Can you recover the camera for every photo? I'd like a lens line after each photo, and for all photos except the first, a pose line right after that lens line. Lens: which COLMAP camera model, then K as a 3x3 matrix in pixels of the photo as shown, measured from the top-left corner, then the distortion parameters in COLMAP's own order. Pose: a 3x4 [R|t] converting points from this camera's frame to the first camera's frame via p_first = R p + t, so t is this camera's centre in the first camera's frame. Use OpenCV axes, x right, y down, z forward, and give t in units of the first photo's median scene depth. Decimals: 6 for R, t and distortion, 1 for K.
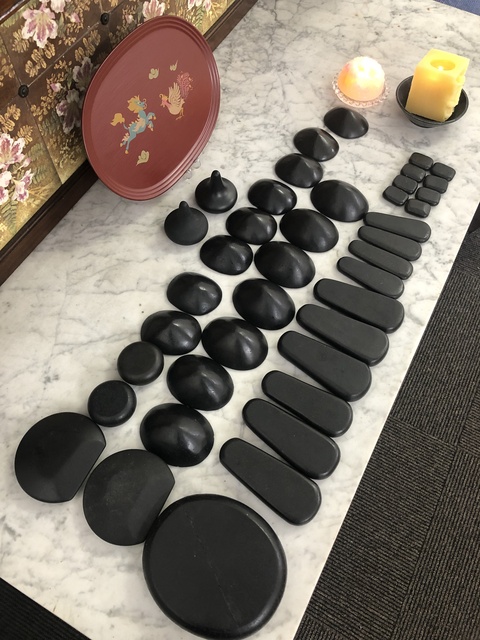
lens RADIAL K [[528.1, 0, 240.0], [0, 528.1, 320.0], [0, 0, 1]] dist [0.016270, 0.009546]
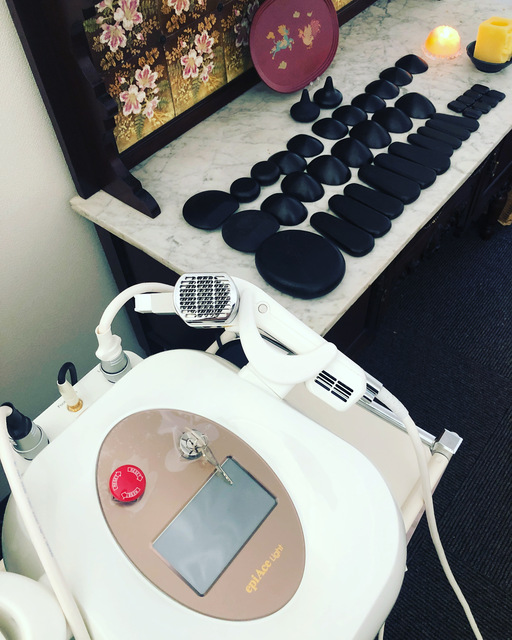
lens RADIAL K [[572.5, 0, 256.0], [0, 572.5, 320.0], [0, 0, 1]] dist [0.027030, -0.007064]
pose [[0.980675, 0.105718, -0.164624, 0.092651], [-0.134013, 0.976019, -0.171547, 0.707312], [0.142541, 0.190293, 0.971324, -0.483261]]
